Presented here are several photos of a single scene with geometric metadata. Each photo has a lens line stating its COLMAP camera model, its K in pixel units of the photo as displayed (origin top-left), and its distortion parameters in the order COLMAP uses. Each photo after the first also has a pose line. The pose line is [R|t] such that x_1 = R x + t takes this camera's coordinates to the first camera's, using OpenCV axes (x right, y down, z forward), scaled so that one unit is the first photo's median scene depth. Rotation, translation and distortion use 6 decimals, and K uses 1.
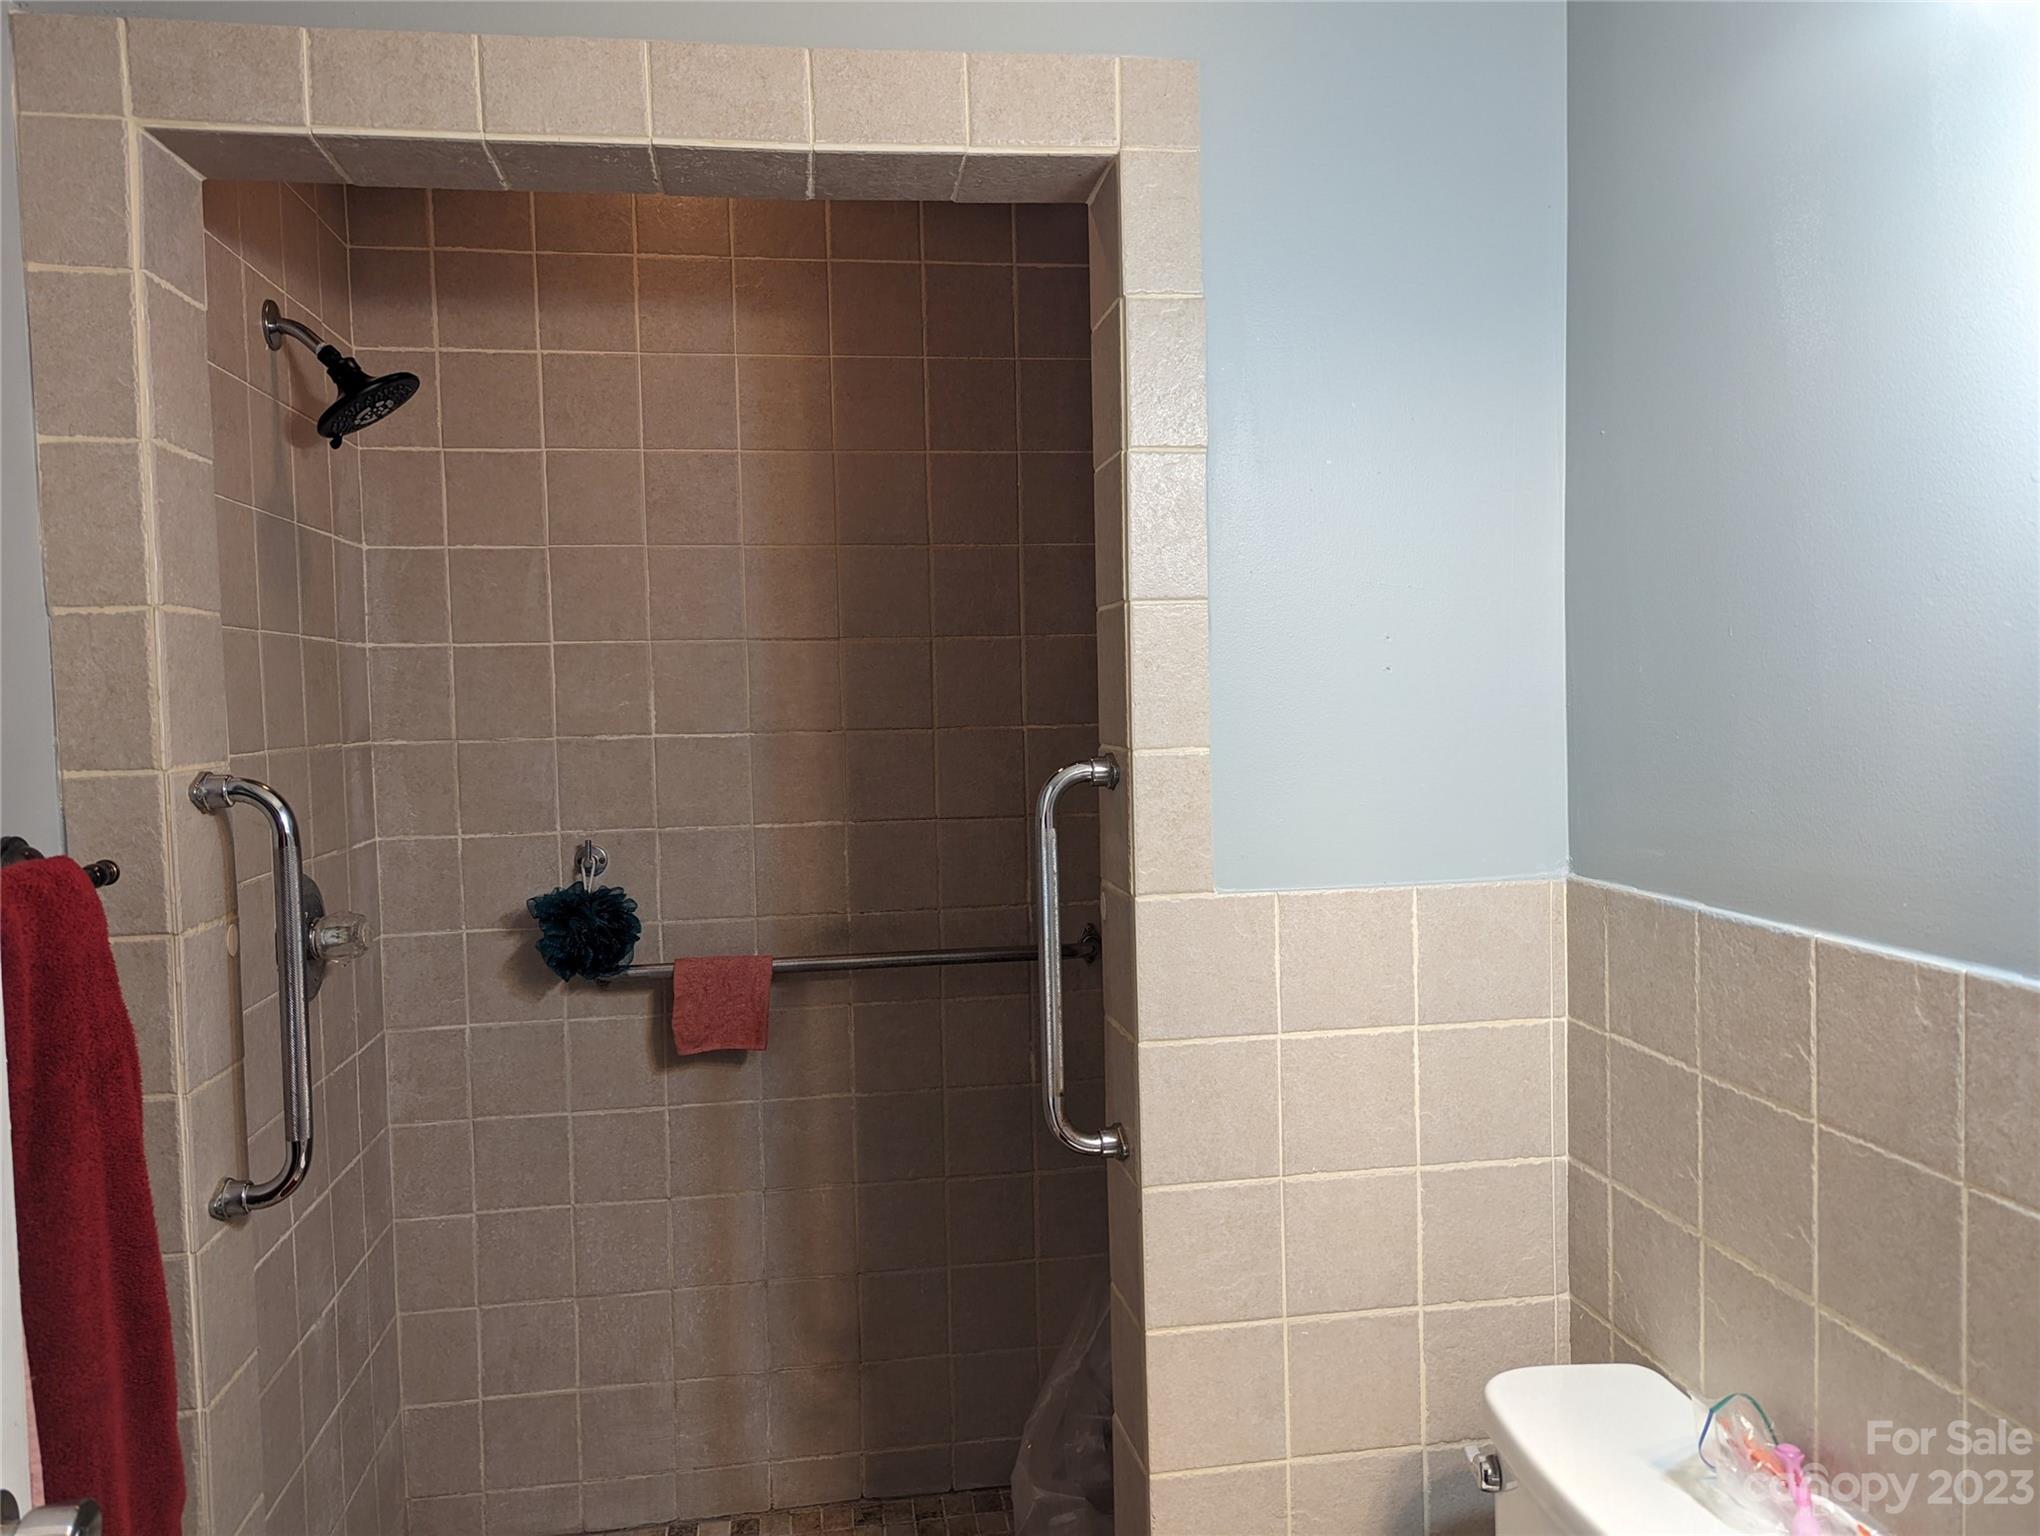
lens RADIAL K [[1439.9, 0, 1010.6], [0, 1439.9, 760.7], [0, 0, 1]] dist [0.049640, -0.047147]
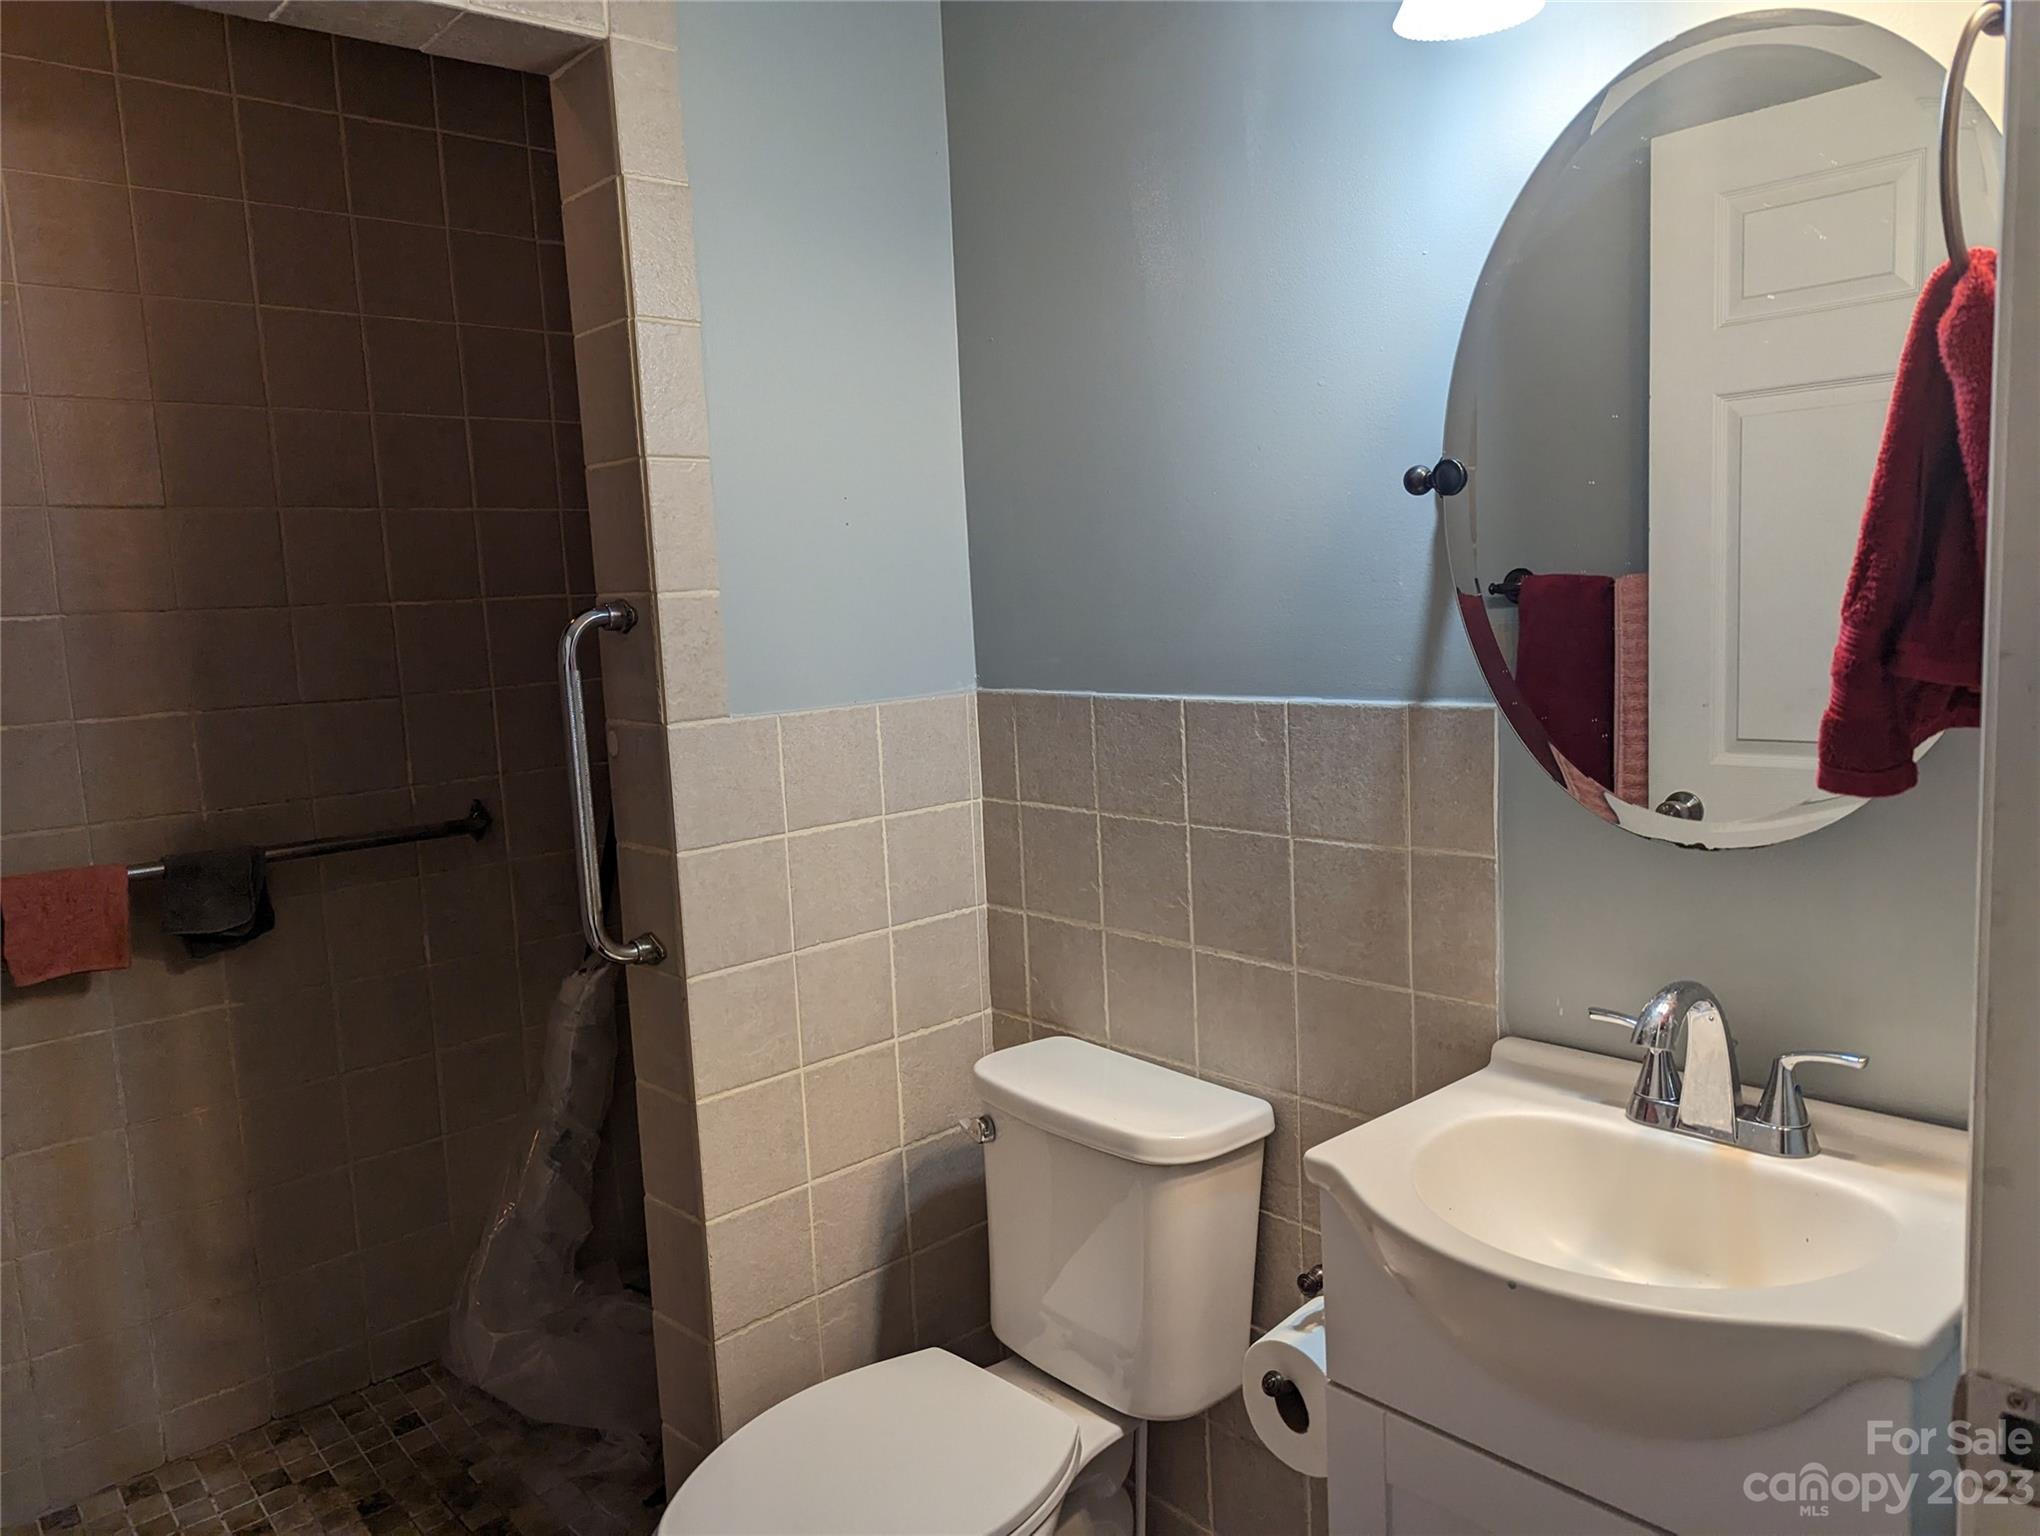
lens RADIAL K [[1439.9, 0, 1026.2], [0, 1439.9, 760.1], [0, 0, 1]] dist [0.049640, -0.047147]
pose [[0.820374, -0.079466, 0.566278, -0.318950], [0.051445, 0.996538, 0.065316, 0.062324], [-0.569508, -0.024451, 0.821622, -0.083846]]
